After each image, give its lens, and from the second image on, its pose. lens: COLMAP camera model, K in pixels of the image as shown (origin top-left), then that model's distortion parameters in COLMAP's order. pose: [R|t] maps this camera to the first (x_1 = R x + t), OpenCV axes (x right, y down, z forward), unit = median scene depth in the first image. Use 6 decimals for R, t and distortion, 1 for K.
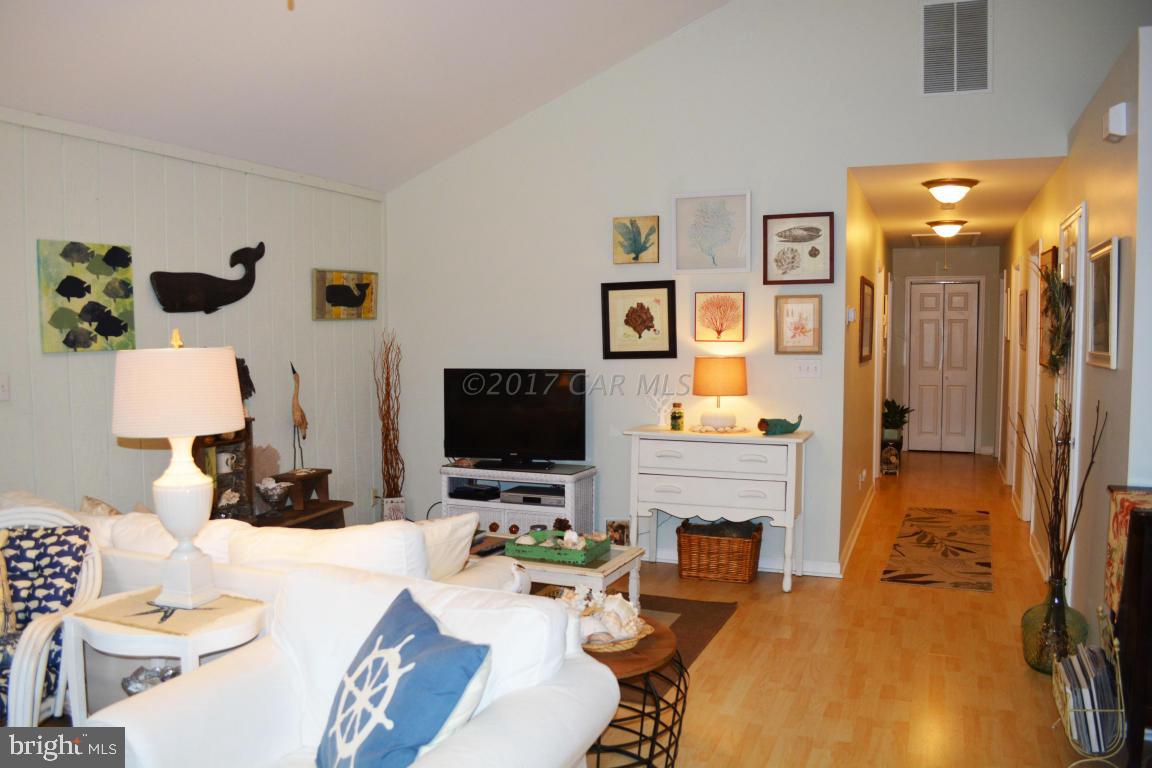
lens RADIAL K [[915.4, 0, 576.0], [0, 915.4, 384.0], [0, 0, 1]] dist [-0.077021, 0.005551]
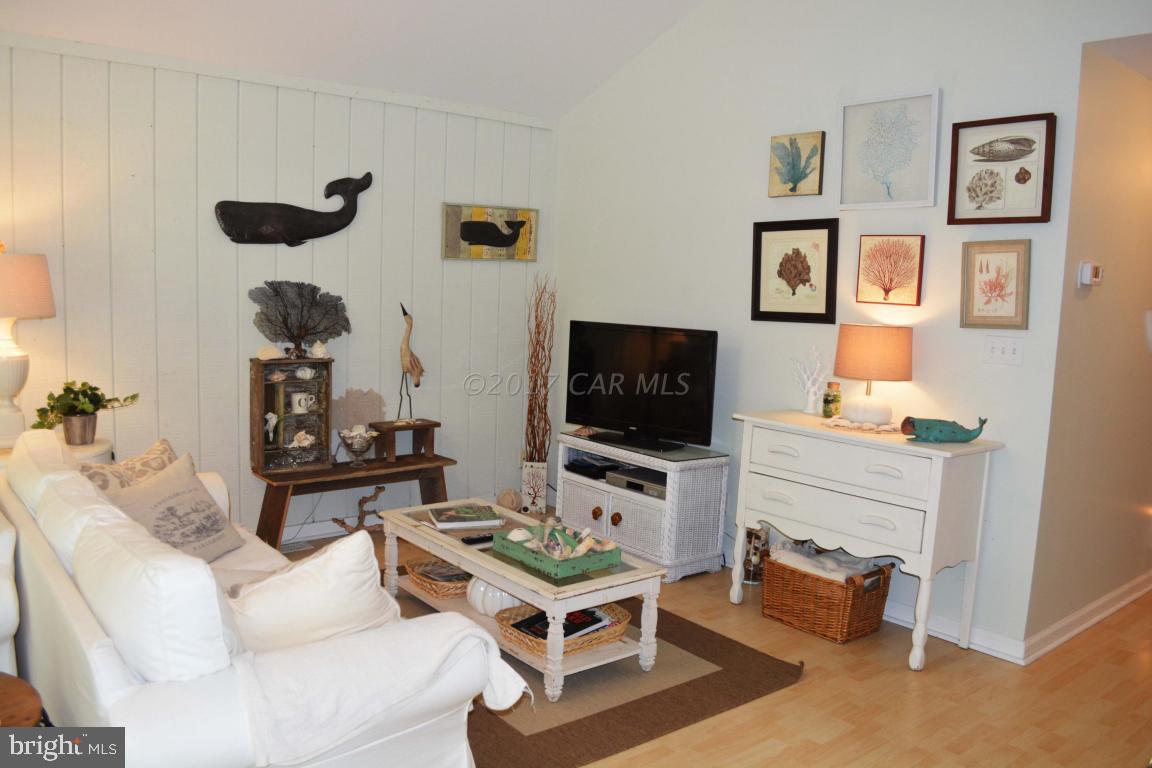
lens RADIAL K [[915.4, 0, 576.0], [0, 915.4, 384.0], [0, 0, 1]] dist [-0.077021, 0.005551]
pose [[0.879099, 0.089918, -0.468080, 0.276772], [-0.069137, 0.995714, 0.061430, -0.010703], [0.471598, -0.021641, 0.881548, 0.251456]]
